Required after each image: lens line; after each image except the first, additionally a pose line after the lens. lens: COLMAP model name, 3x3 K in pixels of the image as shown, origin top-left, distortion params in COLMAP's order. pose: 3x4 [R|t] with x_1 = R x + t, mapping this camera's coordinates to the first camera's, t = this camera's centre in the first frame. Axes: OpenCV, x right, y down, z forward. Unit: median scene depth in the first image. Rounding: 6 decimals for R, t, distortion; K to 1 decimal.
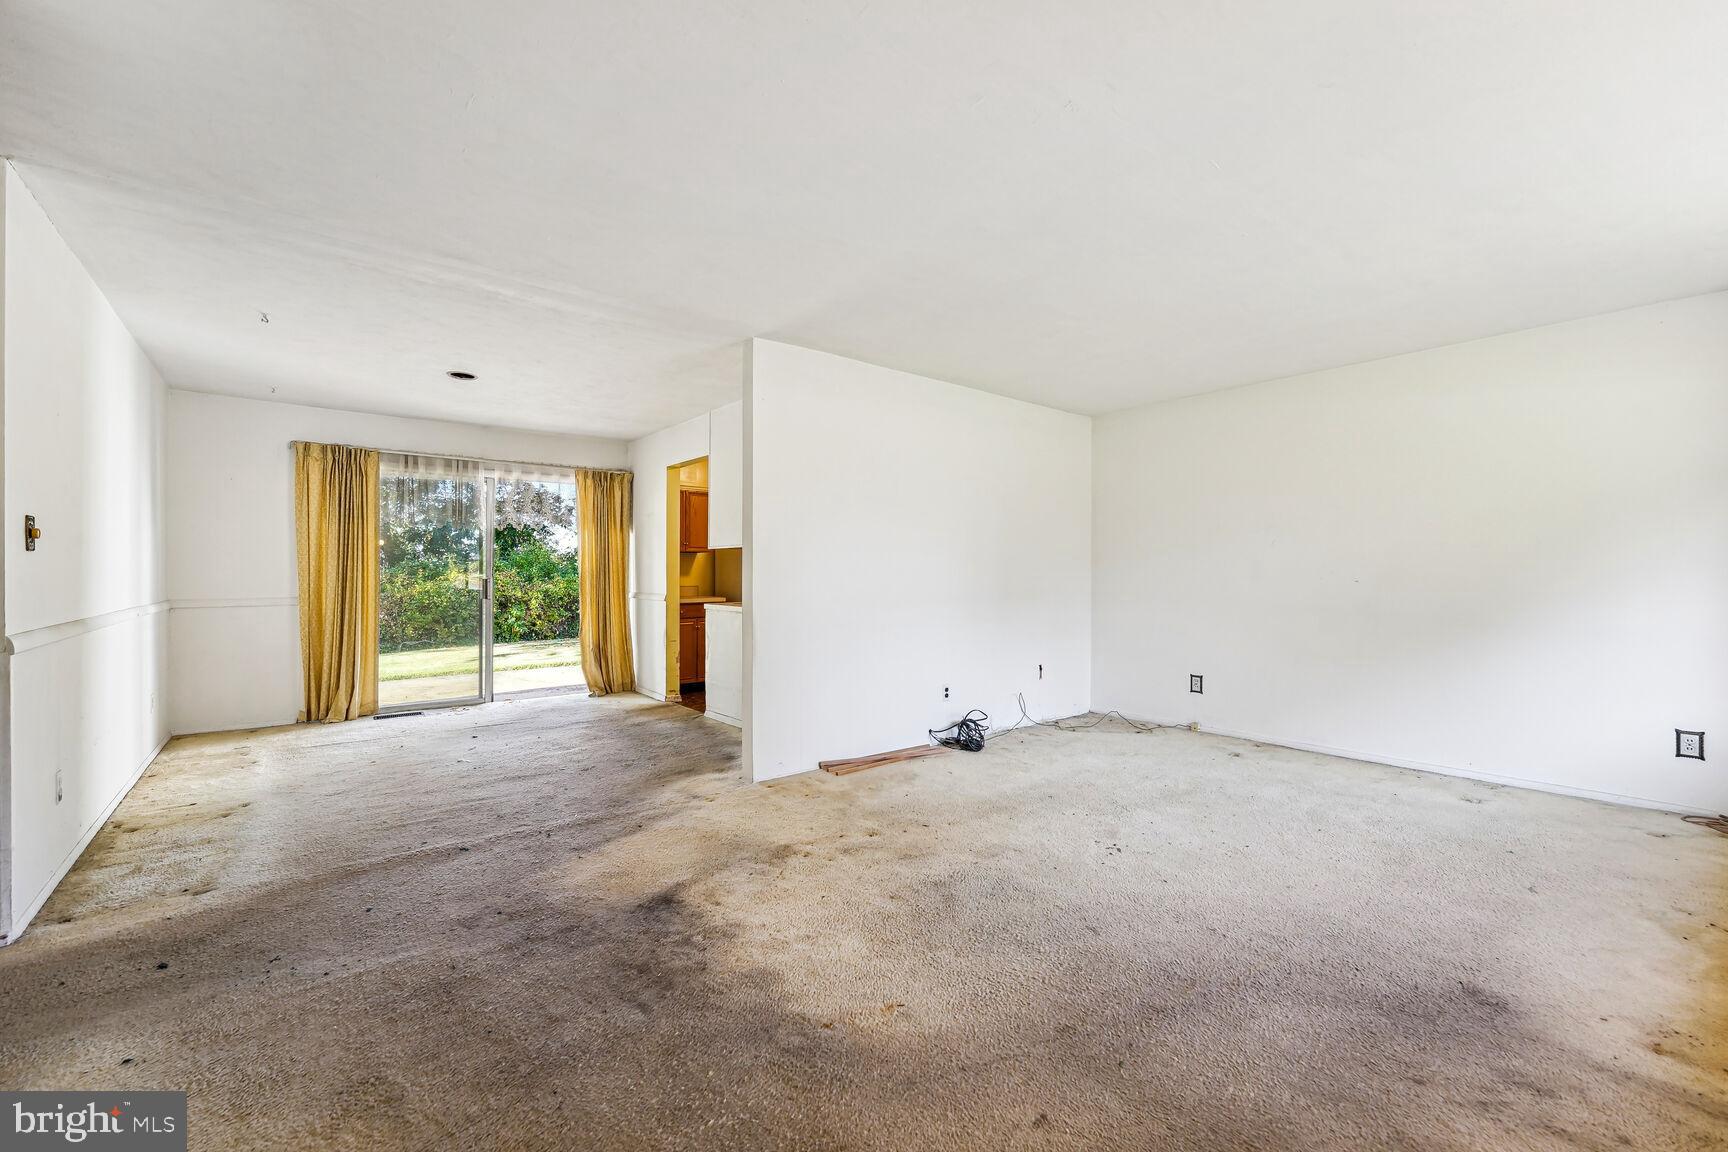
lens RADIAL K [[716.3, 0, 865.7], [0, 716.3, 567.9], [0, 0, 1]] dist [0.001082, 0.000002]
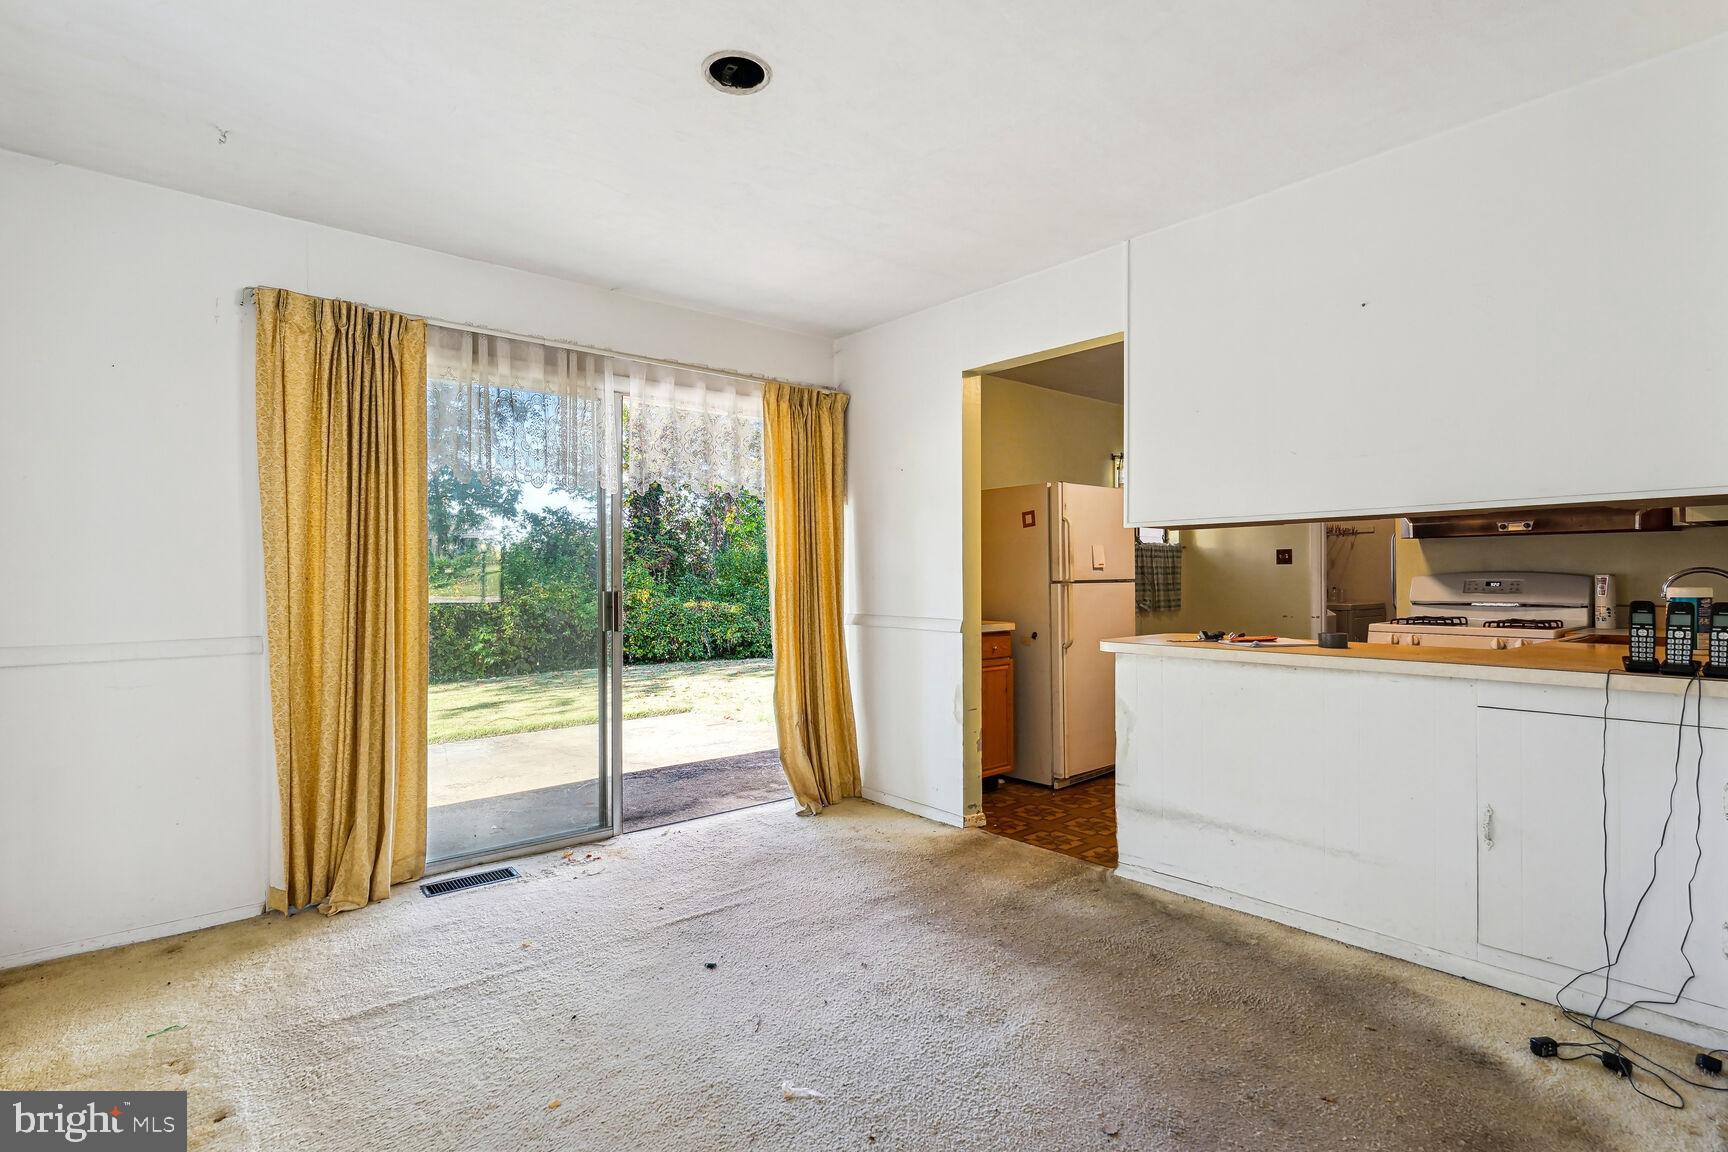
lens RADIAL K [[863.7, 0, 864.0], [0, 863.7, 576.0], [0, 0, 1]] dist [0.013510, -0.016315]
pose [[0.999507, -0.004384, 0.031076, -0.405704], [0.004187, 0.999971, 0.006405, 0.001293], [-0.031103, -0.006271, 0.999497, 0.417879]]
